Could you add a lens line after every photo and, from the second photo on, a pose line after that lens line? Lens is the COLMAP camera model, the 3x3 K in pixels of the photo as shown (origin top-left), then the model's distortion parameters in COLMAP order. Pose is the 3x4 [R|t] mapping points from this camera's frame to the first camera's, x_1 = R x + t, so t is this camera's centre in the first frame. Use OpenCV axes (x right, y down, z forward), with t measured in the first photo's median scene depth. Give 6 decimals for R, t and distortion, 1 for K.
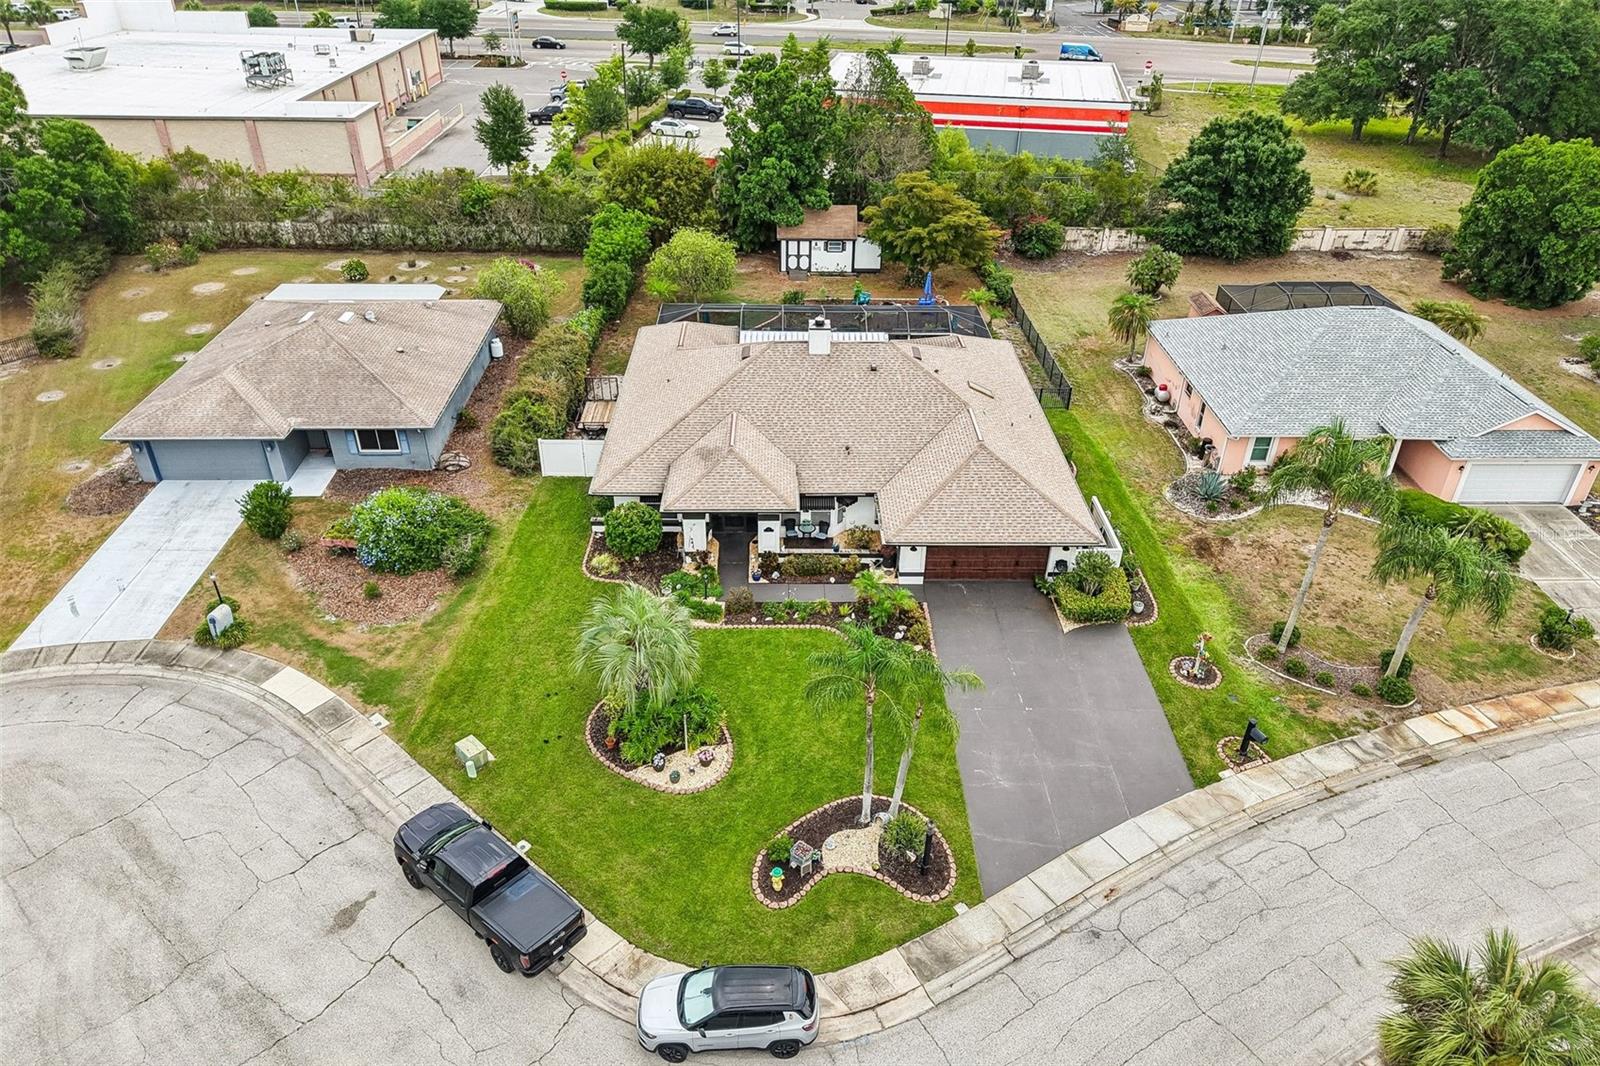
lens RADIAL K [[1089.5, 0, 802.2], [0, 1089.5, 512.2], [0, 0, 1]] dist [0.053114, -0.072608]
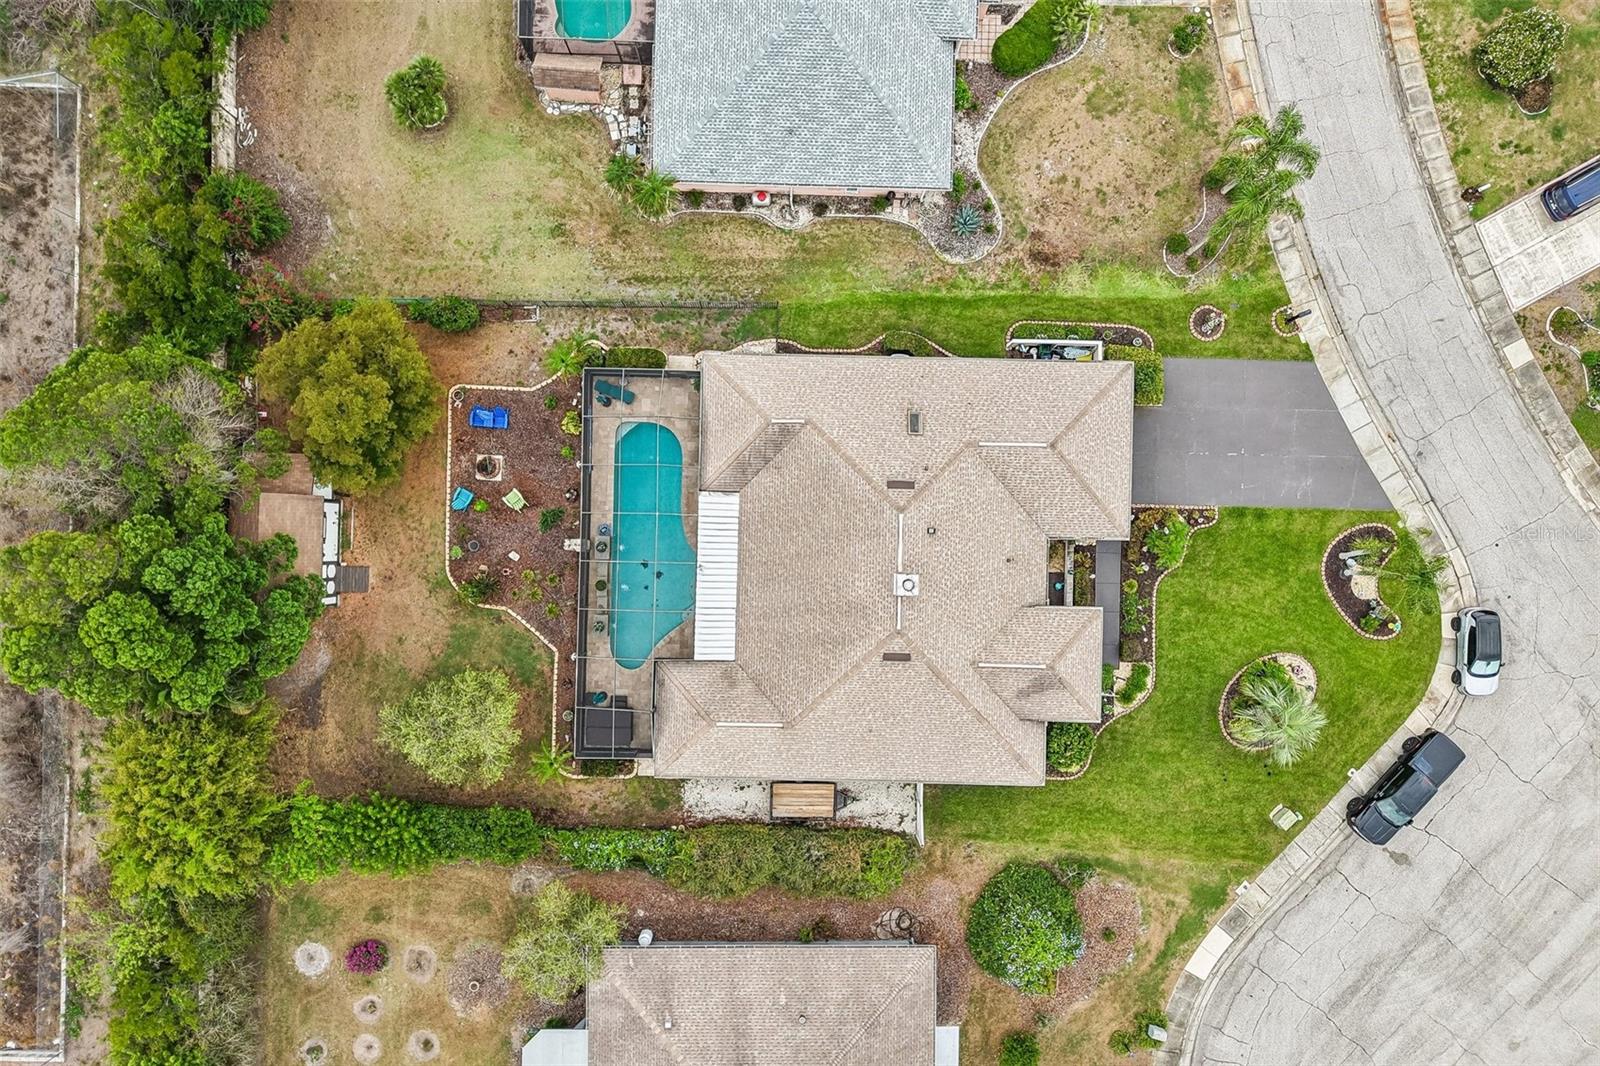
lens RADIAL K [[1091.8, 0, 804.3], [0, 1091.8, 513.0], [0, 0, 1]] dist [0.015309, -0.005976]
pose [[0.038572, -0.999177, -0.012519, 0.099331], [0.493414, 0.008150, 0.869757, -1.145665], [-0.868939, -0.039725, 0.493322, 0.649981]]
